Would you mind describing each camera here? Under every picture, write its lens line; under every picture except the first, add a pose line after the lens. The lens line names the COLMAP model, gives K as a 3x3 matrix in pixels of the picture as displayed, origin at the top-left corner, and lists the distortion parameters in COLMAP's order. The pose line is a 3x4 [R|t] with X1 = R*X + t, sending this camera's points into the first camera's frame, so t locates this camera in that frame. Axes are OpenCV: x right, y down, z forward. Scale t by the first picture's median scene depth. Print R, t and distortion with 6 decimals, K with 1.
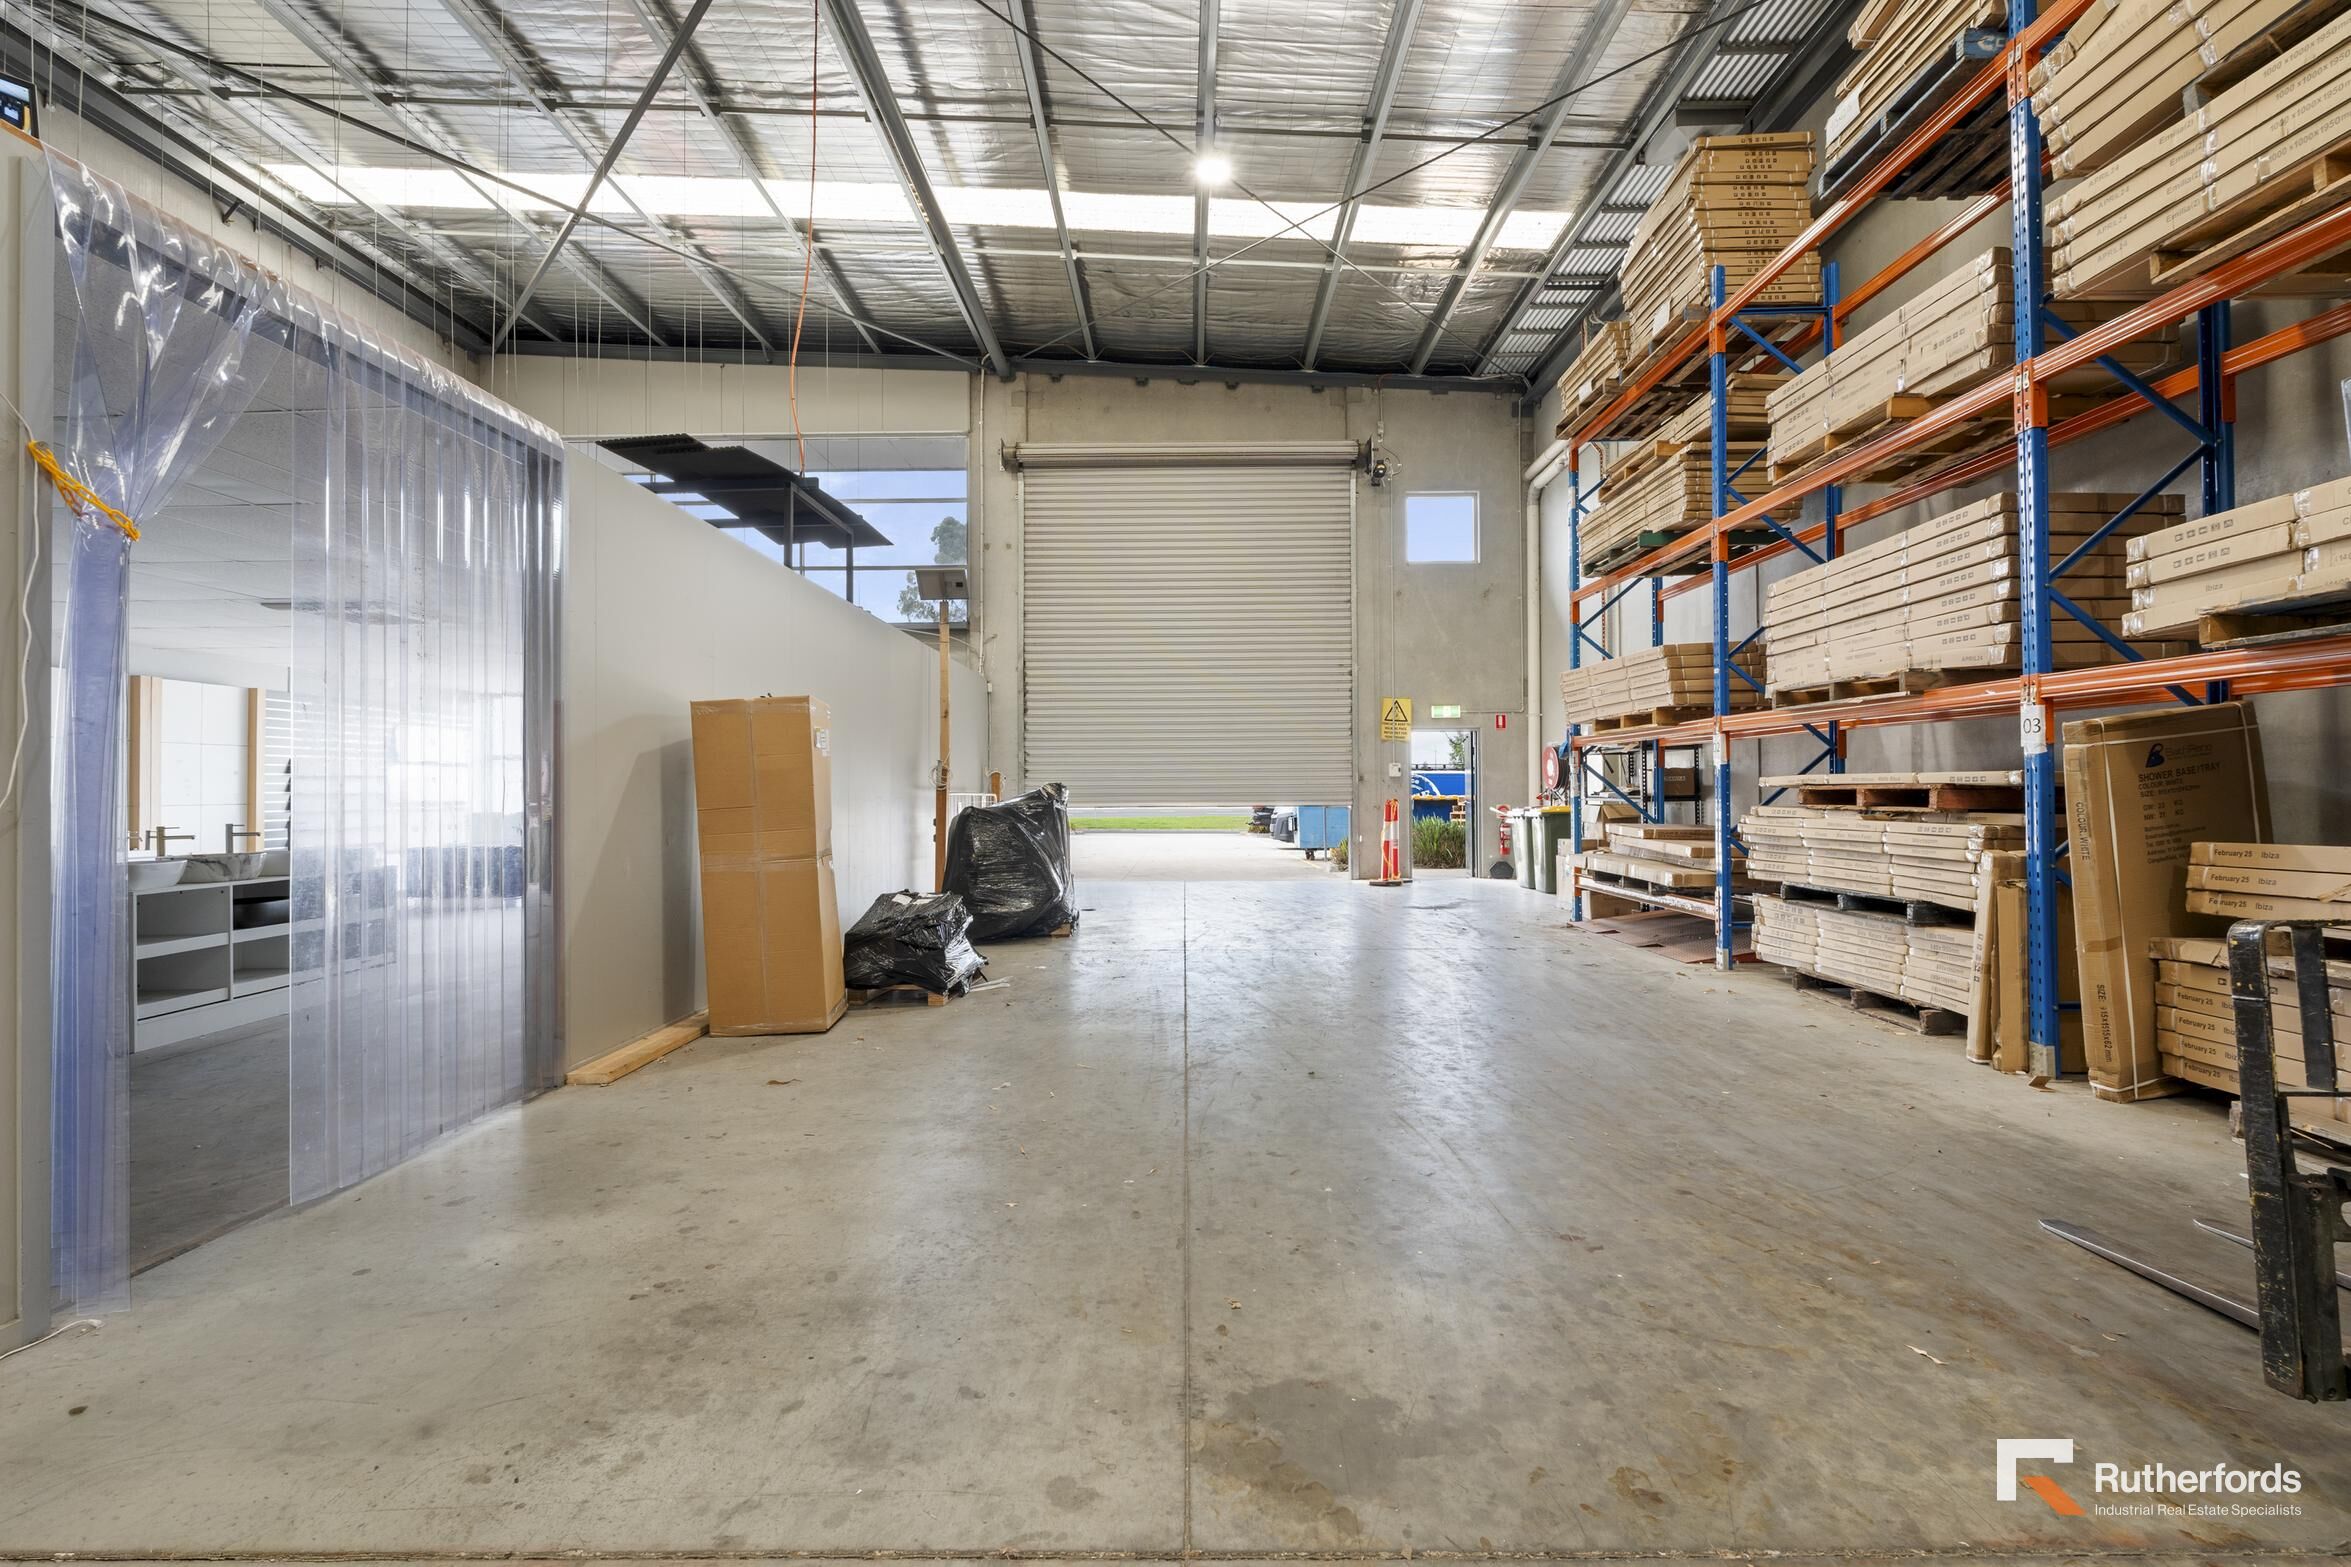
lens RADIAL K [[1014.5, 0, 1175.5], [0, 1014.5, 783.5], [0, 0, 1]] dist [-0.013241, 0.000230]
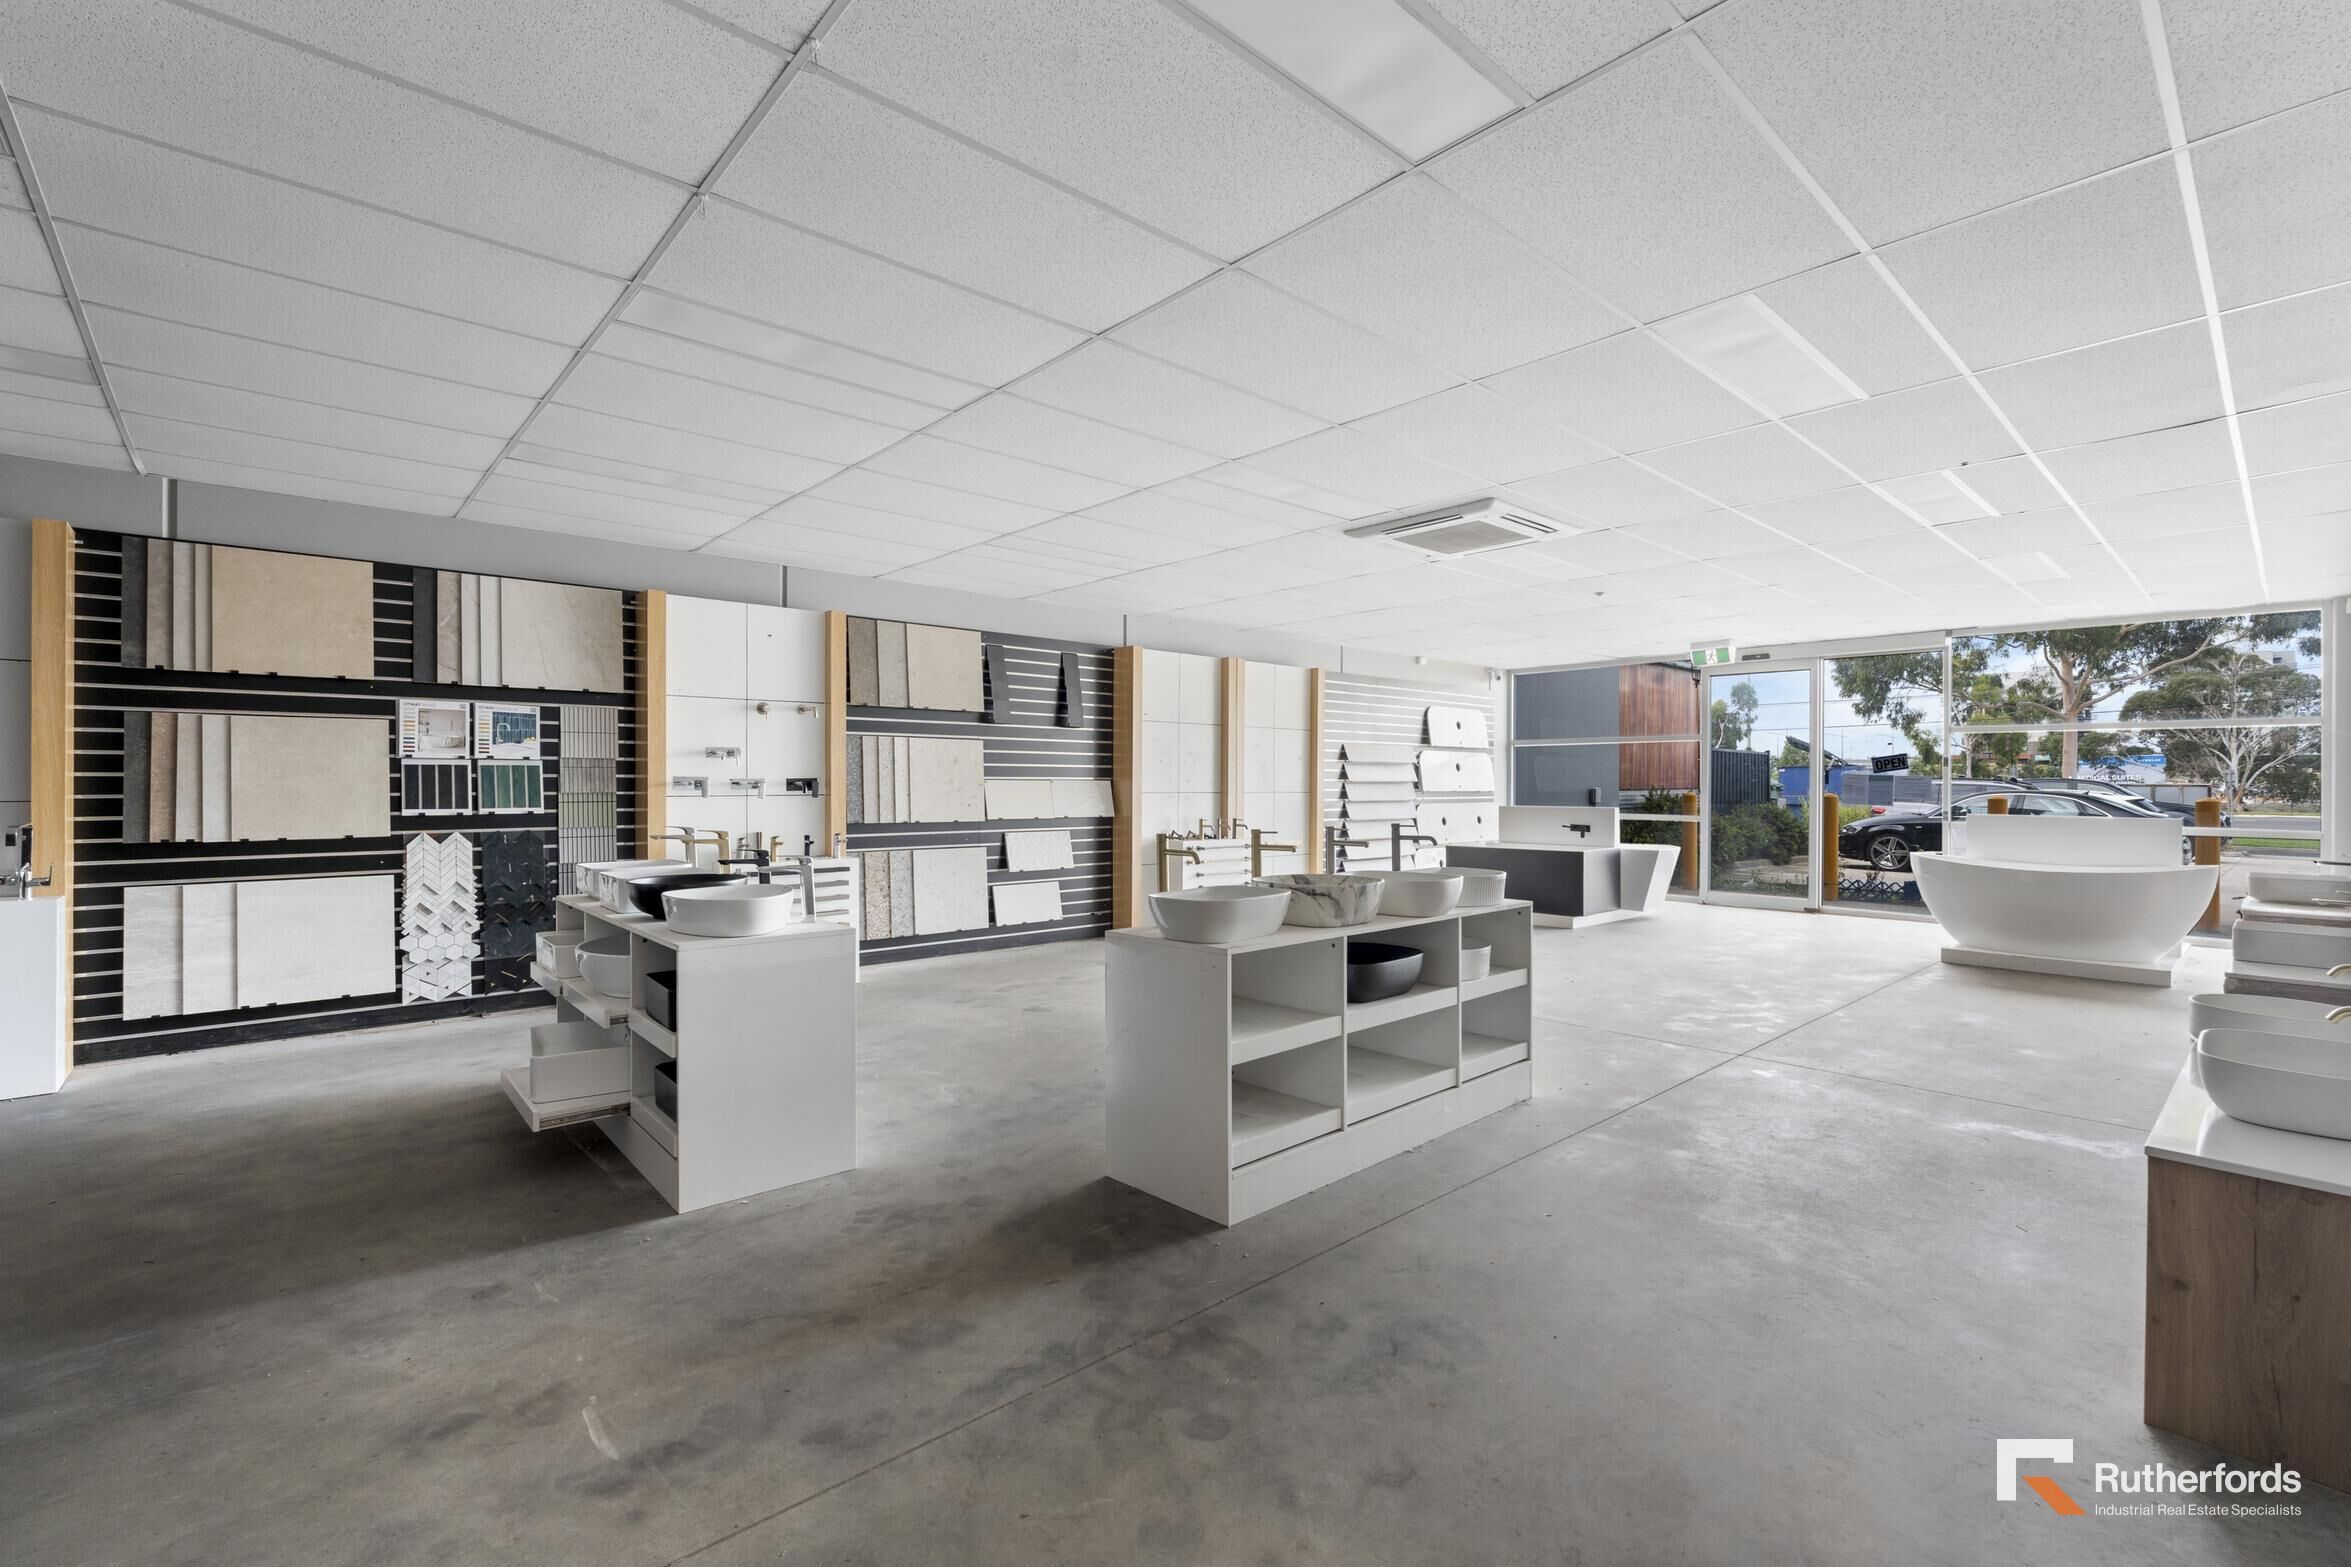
lens RADIAL K [[1014.5, 0, 1175.5], [0, 1014.5, 783.5], [0, 0, 1]] dist [-0.013241, 0.000230]
pose [[0.659663, 0.008912, -0.751509, -0.529982], [-0.001998, 0.999947, 0.010104, 0.004325], [0.751559, -0.005164, 0.659646, 0.501429]]
